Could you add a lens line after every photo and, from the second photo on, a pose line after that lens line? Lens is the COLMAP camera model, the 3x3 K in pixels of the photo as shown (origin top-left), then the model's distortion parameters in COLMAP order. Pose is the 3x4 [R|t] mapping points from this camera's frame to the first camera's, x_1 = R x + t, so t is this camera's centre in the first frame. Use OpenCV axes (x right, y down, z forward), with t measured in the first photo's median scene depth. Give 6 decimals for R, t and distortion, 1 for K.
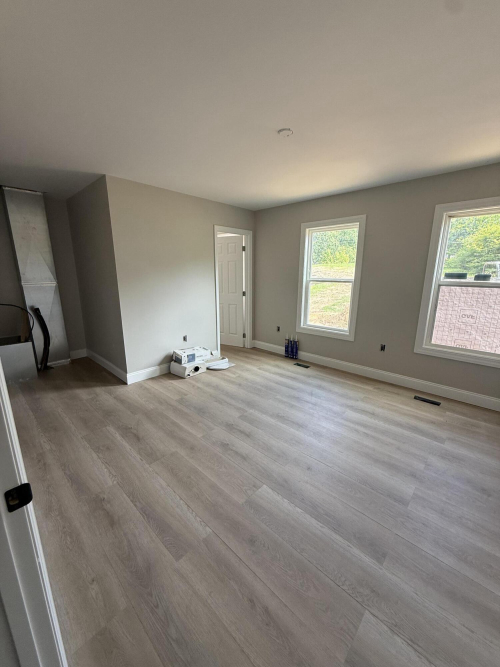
lens RADIAL K [[266.0, 0, 250.0], [0, 266.0, 333.5], [0, 0, 1]] dist [0.002058, -0.000099]
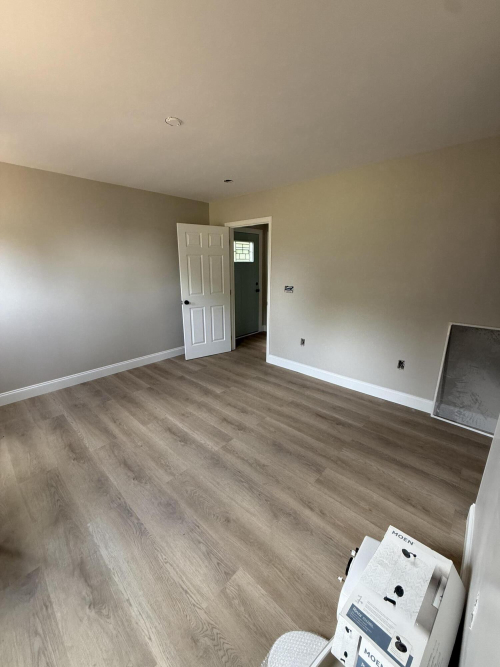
lens RADIAL K [[266.0, 0, 250.0], [0, 266.0, 333.5], [0, 0, 1]] dist [0.002058, -0.000099]
pose [[-0.999995, -0.001165, -0.002951, -0.103886], [-0.002413, 0.883182, 0.469025, -0.426573], [0.002059, 0.469030, -0.883180, 1.701130]]
